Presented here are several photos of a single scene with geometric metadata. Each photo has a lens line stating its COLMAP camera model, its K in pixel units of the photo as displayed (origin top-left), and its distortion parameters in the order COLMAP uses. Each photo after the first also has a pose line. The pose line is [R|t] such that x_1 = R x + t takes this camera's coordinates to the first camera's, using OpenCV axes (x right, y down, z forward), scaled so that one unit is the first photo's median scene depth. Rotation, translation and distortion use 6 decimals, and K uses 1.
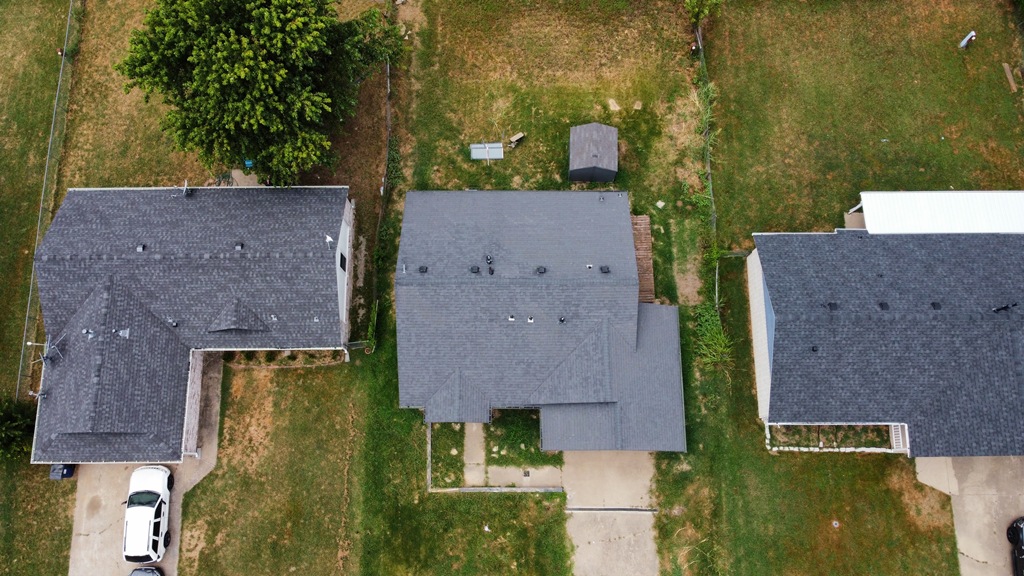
lens RADIAL K [[779.2, 0, 510.1], [0, 779.2, 281.1], [0, 0, 1]] dist [-0.005854, 0.001902]
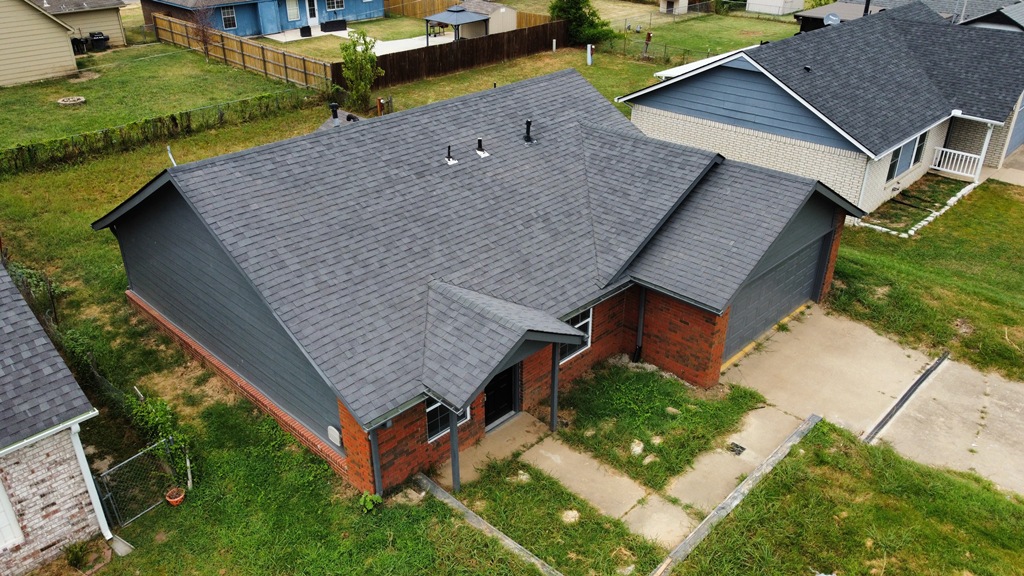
lens RADIAL K [[779.2, 0, 507.4], [0, 779.2, 285.4], [0, 0, 1]] dist [-0.005854, 0.001902]
pose [[0.697327, -0.325417, 0.638623, -0.275297], [0.695958, 0.520478, -0.494717, 0.316824], [-0.171400, 0.789434, 0.589420, 0.729903]]
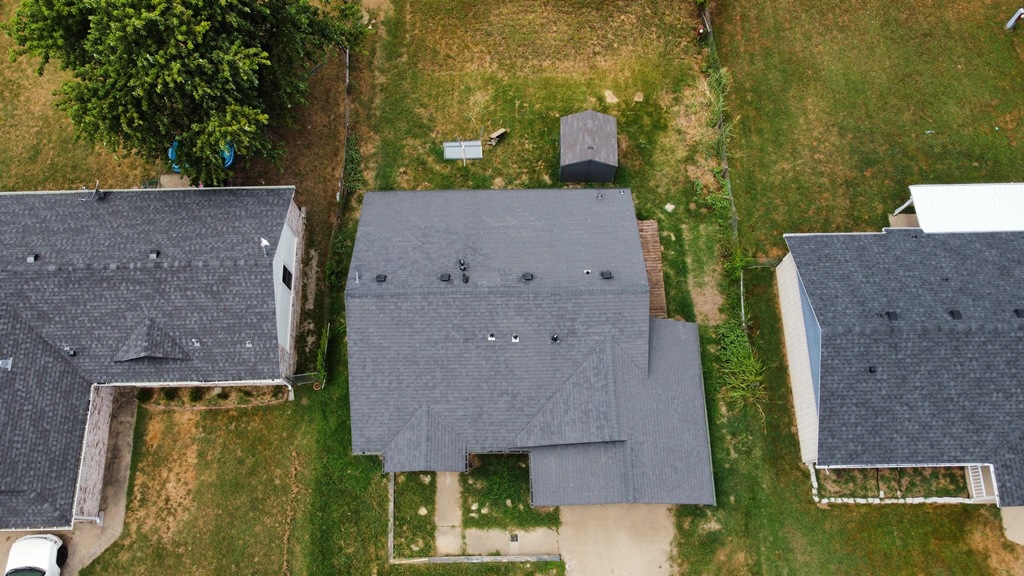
lens RADIAL K [[779.2, 0, 509.6], [0, 779.2, 282.6], [0, 0, 1]] dist [-0.005854, 0.001902]
pose [[0.999882, -0.013646, 0.007097, 0.014446], [0.014252, 0.995500, -0.093682, 0.062729], [-0.005786, 0.093772, 0.995577, 0.185956]]
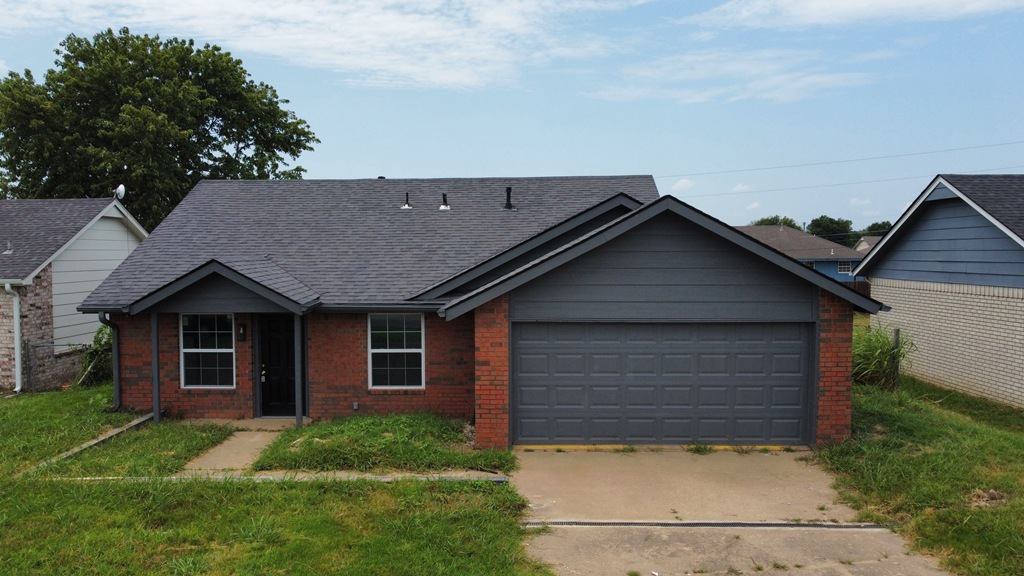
lens RADIAL K [[779.2, 0, 509.6], [0, 779.2, 287.8], [0, 0, 1]] dist [-0.005854, 0.001902]
pose [[0.999832, 0.006471, -0.017130, 0.070787], [-0.018251, 0.275875, -0.961020, 0.499186], [-0.001493, 0.961172, 0.275947, 0.854726]]
